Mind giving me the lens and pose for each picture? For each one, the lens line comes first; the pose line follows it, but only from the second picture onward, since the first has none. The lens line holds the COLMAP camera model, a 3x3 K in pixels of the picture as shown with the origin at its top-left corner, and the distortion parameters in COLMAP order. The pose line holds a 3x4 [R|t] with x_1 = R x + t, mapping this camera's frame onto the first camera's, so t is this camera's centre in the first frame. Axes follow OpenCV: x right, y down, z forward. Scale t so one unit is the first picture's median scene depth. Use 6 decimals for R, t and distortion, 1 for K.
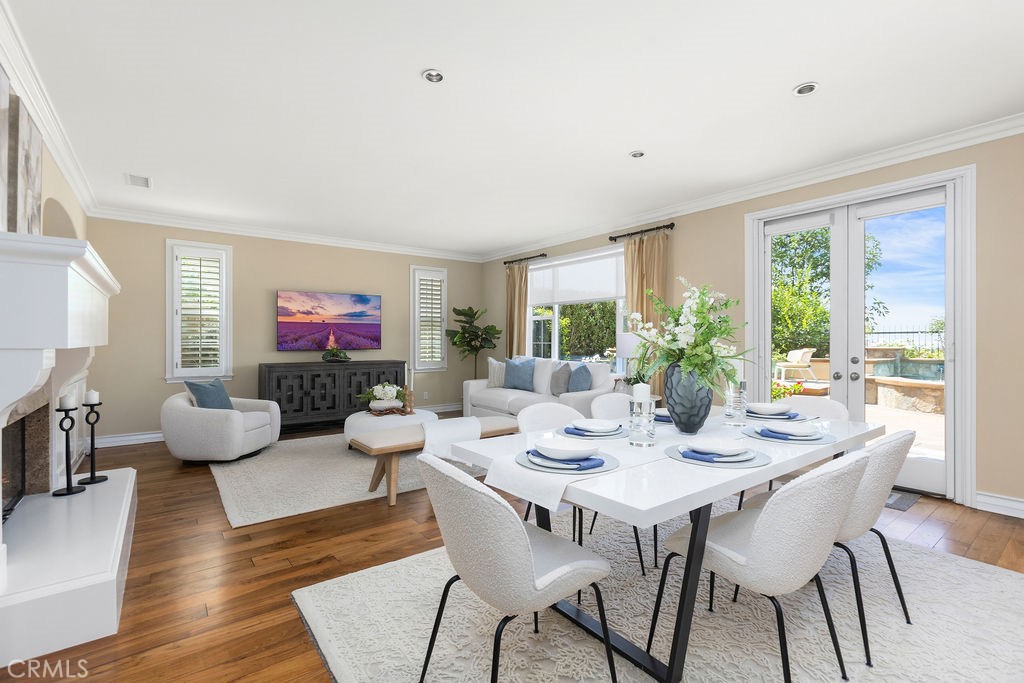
lens RADIAL K [[457.7, 0, 512.0], [0, 457.7, 341.5], [0, 0, 1]] dist [-0.000253, 0.000275]
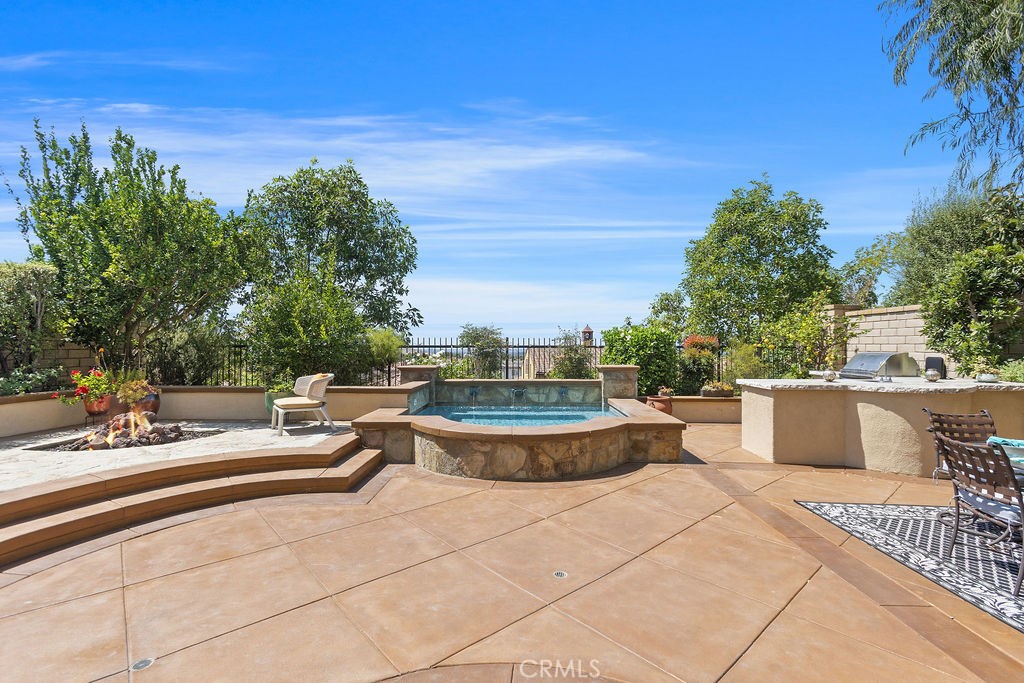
lens RADIAL K [[457.7, 0, 512.0], [0, 457.7, 341.5], [0, 0, 1]] dist [-0.000253, 0.000275]
pose [[0.626576, 0.009605, 0.779301, 0.321126], [0.000203, 0.999922, -0.012488, -0.020176], [-0.779360, 0.007983, 0.626525, 0.408643]]
